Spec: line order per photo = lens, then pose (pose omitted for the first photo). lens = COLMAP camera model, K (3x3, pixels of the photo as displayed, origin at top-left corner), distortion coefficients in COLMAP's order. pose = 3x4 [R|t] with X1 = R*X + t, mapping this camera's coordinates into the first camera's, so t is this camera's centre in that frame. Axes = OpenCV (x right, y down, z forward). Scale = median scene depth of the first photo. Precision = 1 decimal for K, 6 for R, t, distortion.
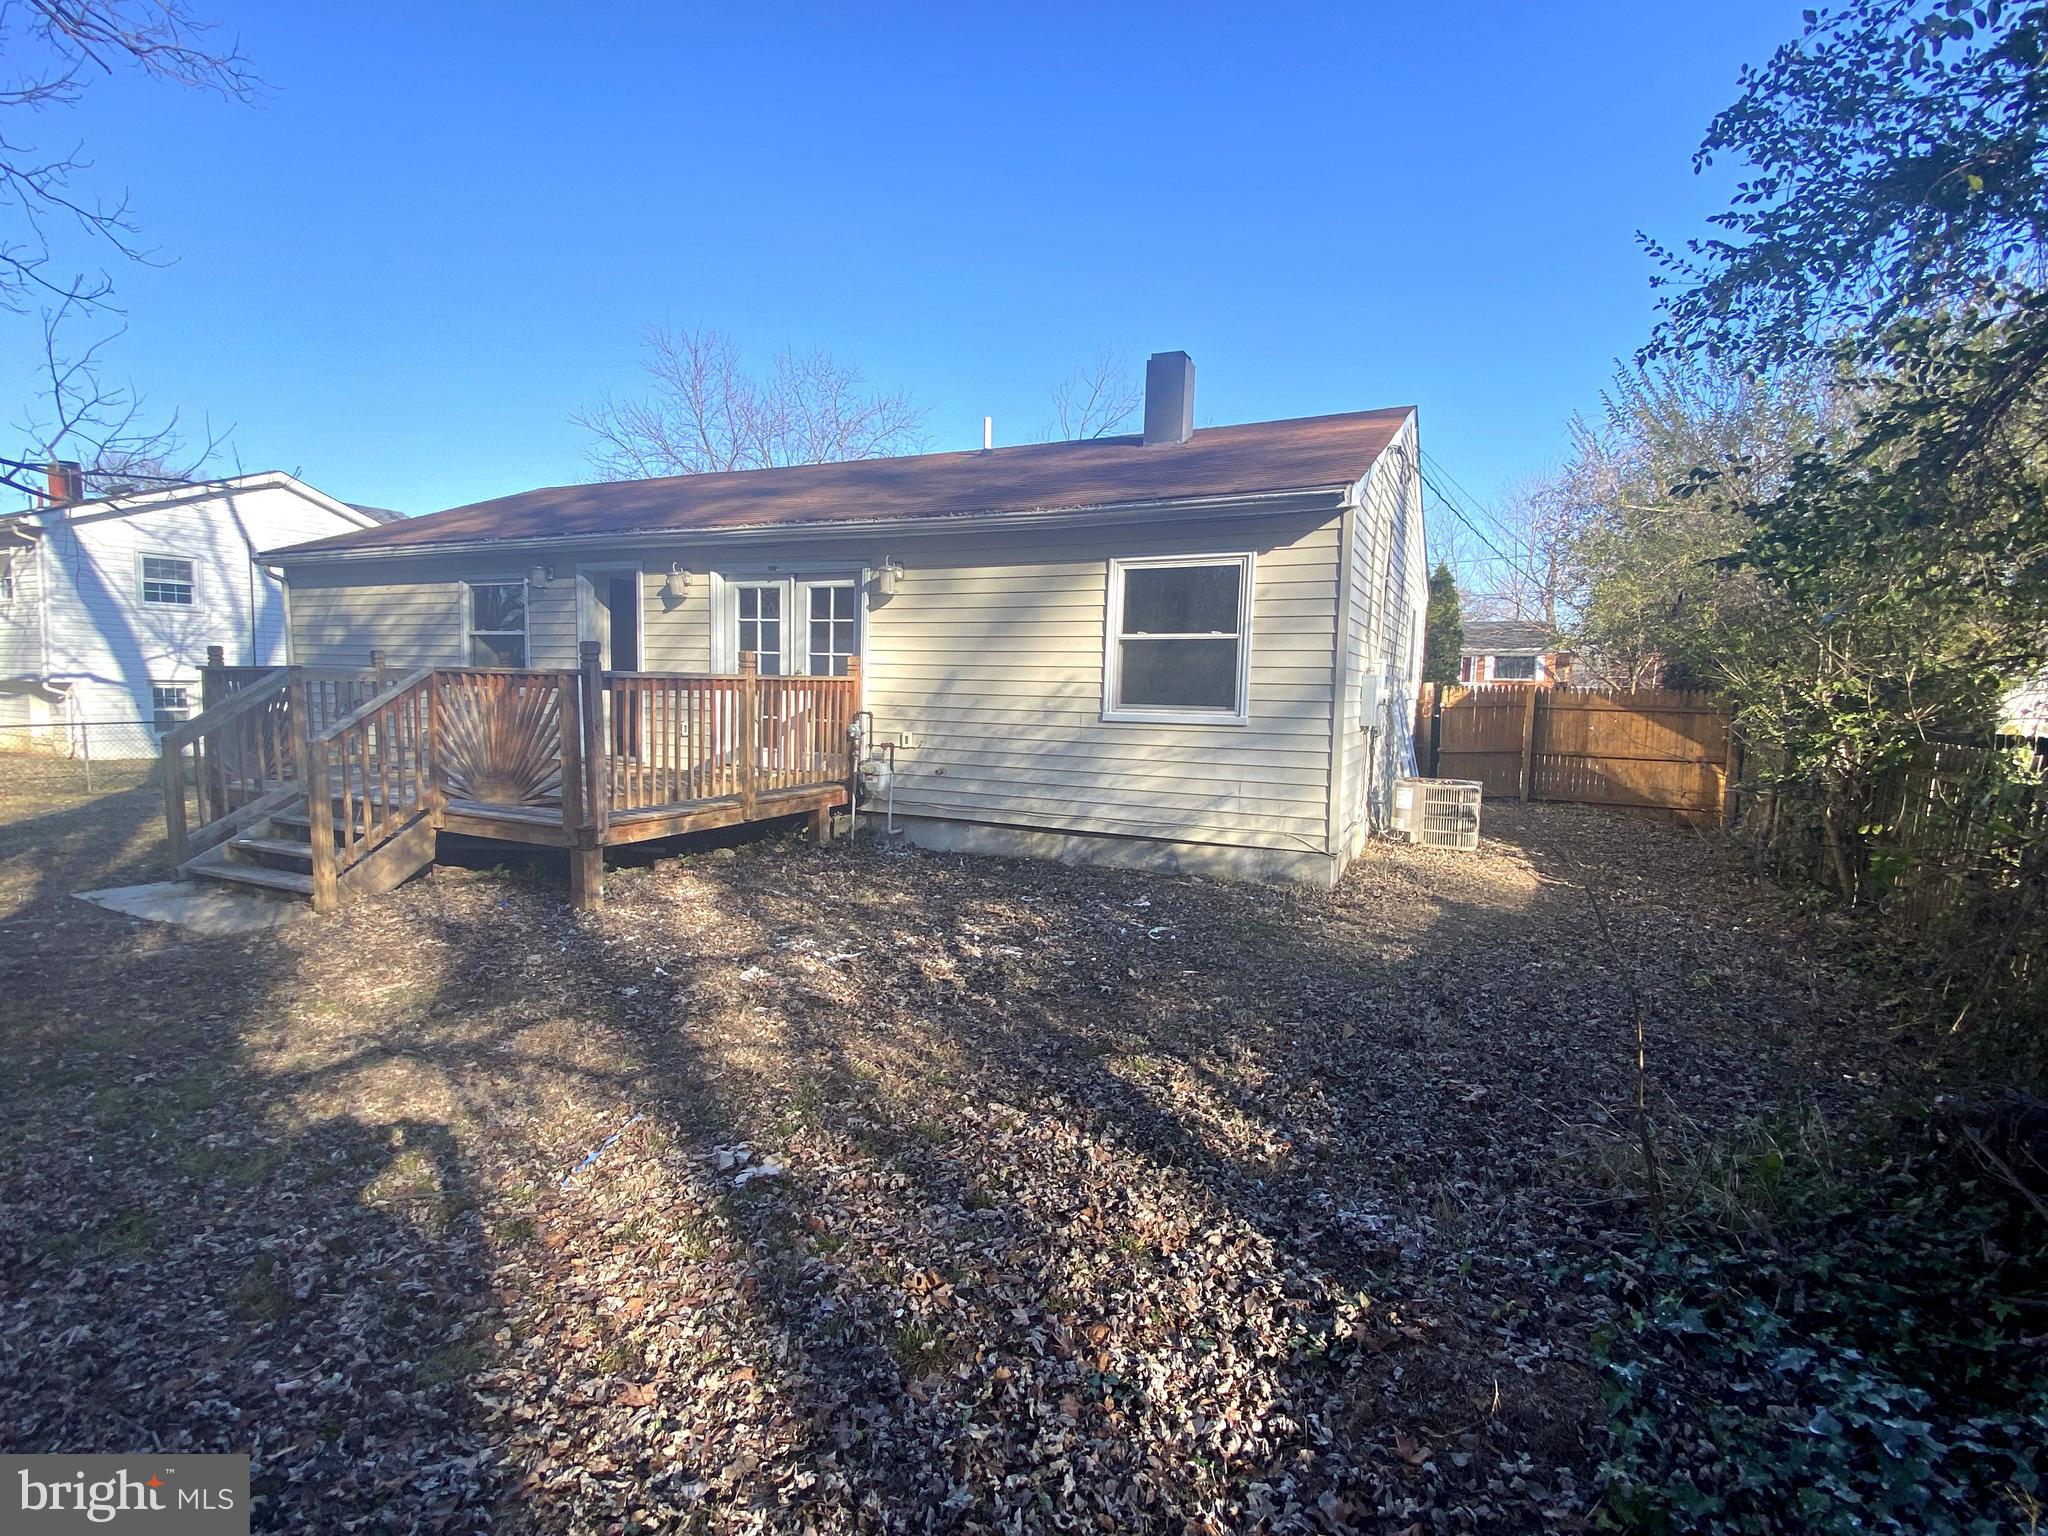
lens RADIAL K [[928.3, 0, 1030.9], [0, 928.3, 779.4], [0, 0, 1]] dist [0.016485, -0.001976]
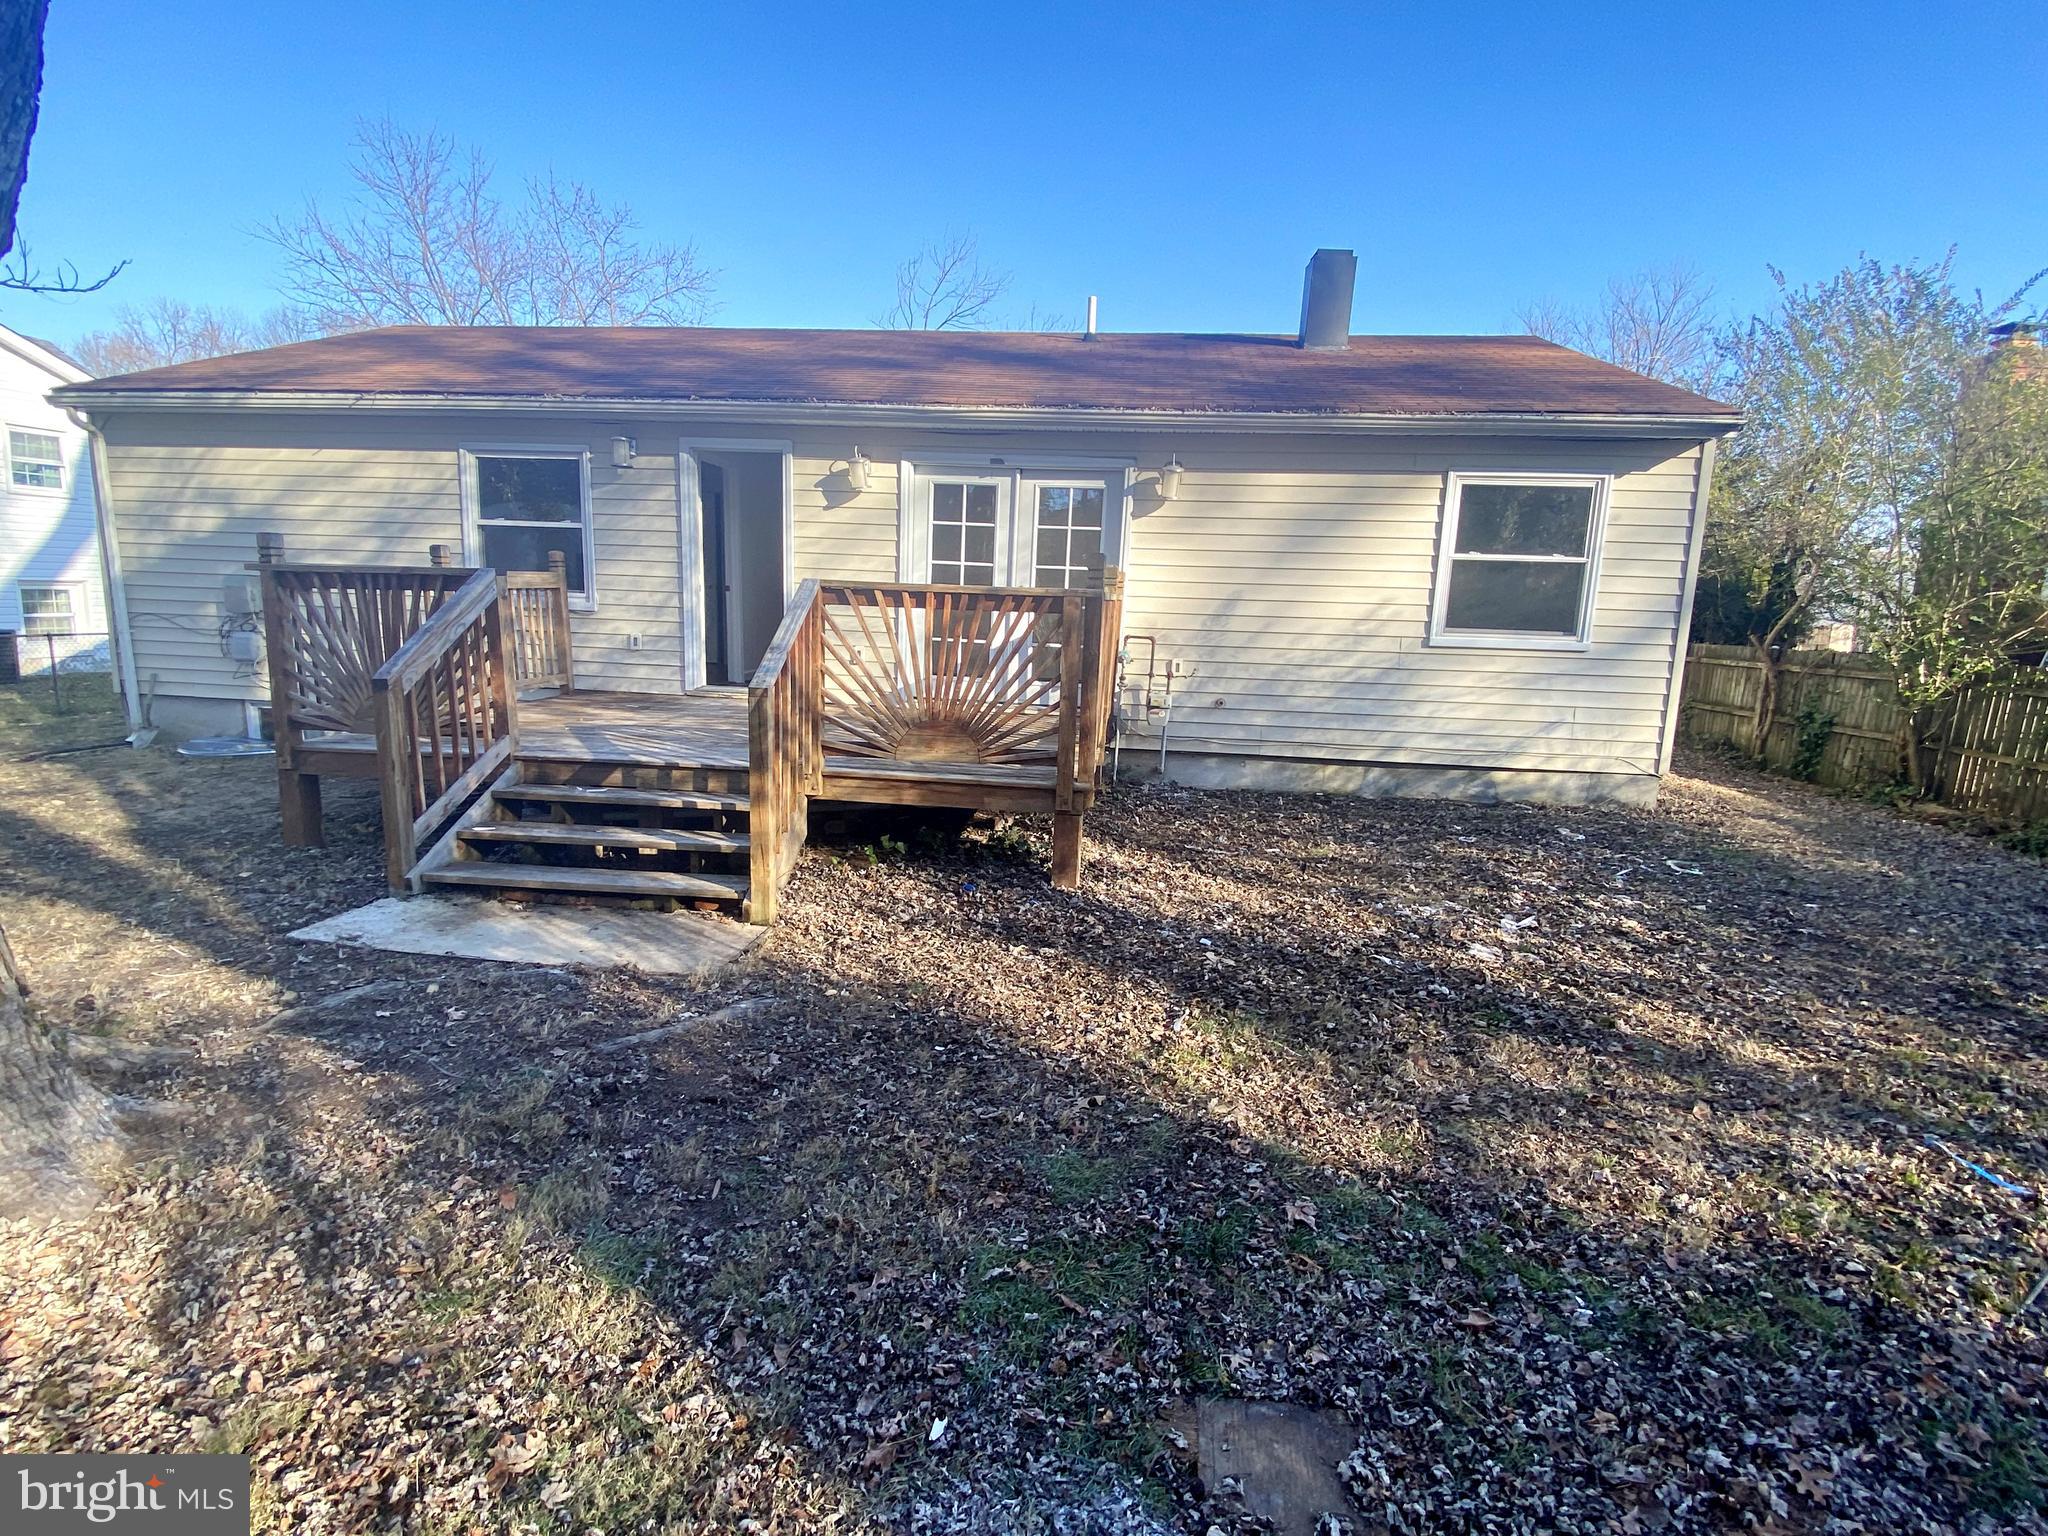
lens RADIAL K [[928.3, 0, 1014.9], [0, 928.3, 776.8], [0, 0, 1]] dist [0.016485, -0.001976]
pose [[0.949899, -0.046518, 0.309077, -0.573178], [0.018477, 0.995491, 0.093041, -0.024409], [-0.312012, -0.082668, 0.946475, 0.197526]]
